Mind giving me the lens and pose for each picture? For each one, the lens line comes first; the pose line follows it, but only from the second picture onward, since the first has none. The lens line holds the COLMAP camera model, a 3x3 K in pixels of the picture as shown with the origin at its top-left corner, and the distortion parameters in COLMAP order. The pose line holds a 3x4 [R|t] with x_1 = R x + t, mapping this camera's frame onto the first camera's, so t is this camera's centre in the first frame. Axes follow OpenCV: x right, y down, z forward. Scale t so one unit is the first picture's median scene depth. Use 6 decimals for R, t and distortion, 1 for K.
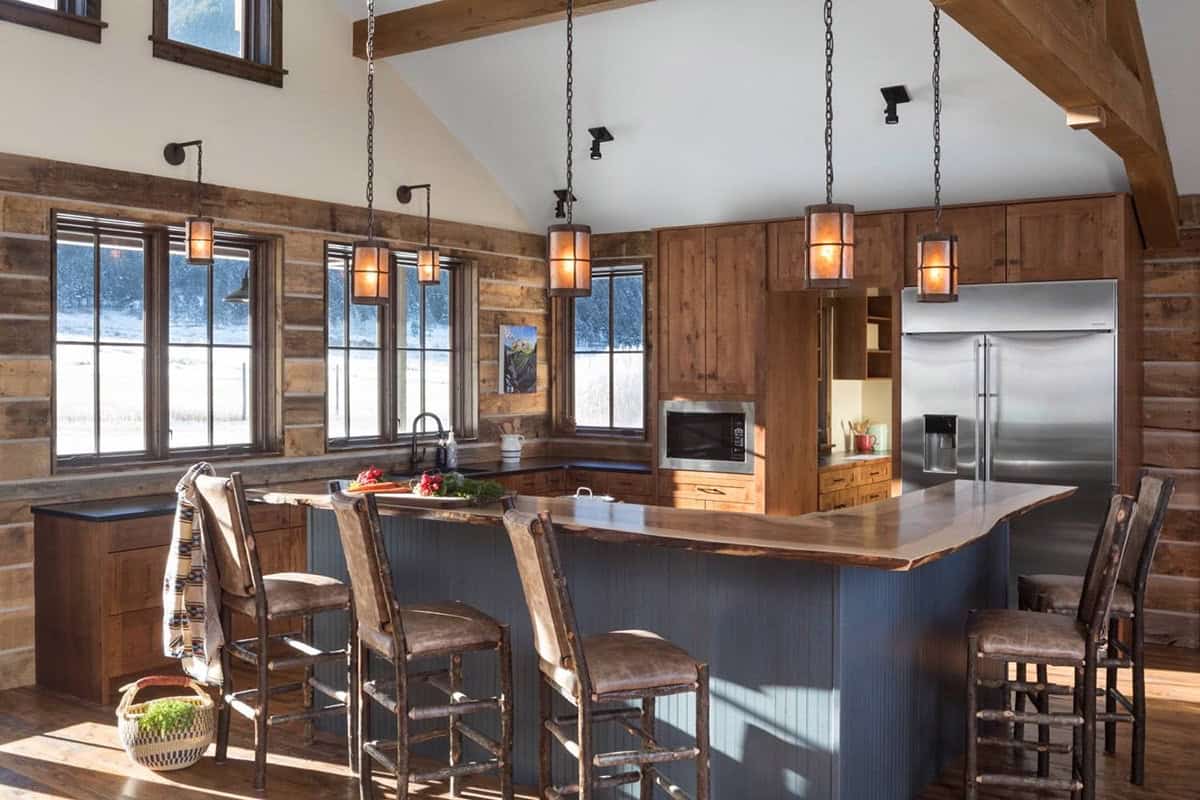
lens RADIAL K [[1088.3, 0, 564.8], [0, 1088.3, 364.8], [0, 0, 1]] dist [-0.048553, 0.000000]
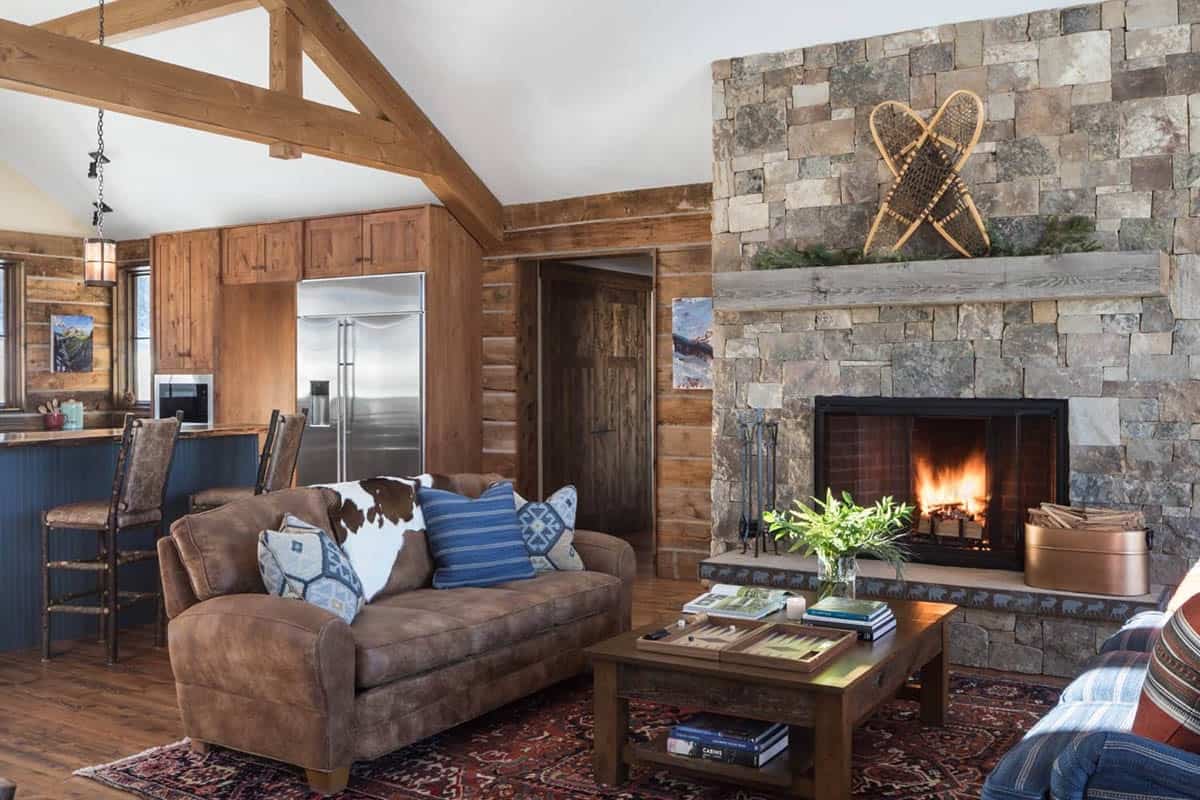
lens RADIAL K [[1088.3, 0, 589.1], [0, 1088.3, 374.6], [0, 0, 1]] dist [-0.048553, 0.000000]
pose [[0.996696, -0.009763, 0.080634, 0.445245], [0.009167, 0.999928, 0.007757, 0.025864], [-0.080704, -0.006992, 0.996714, -0.233527]]
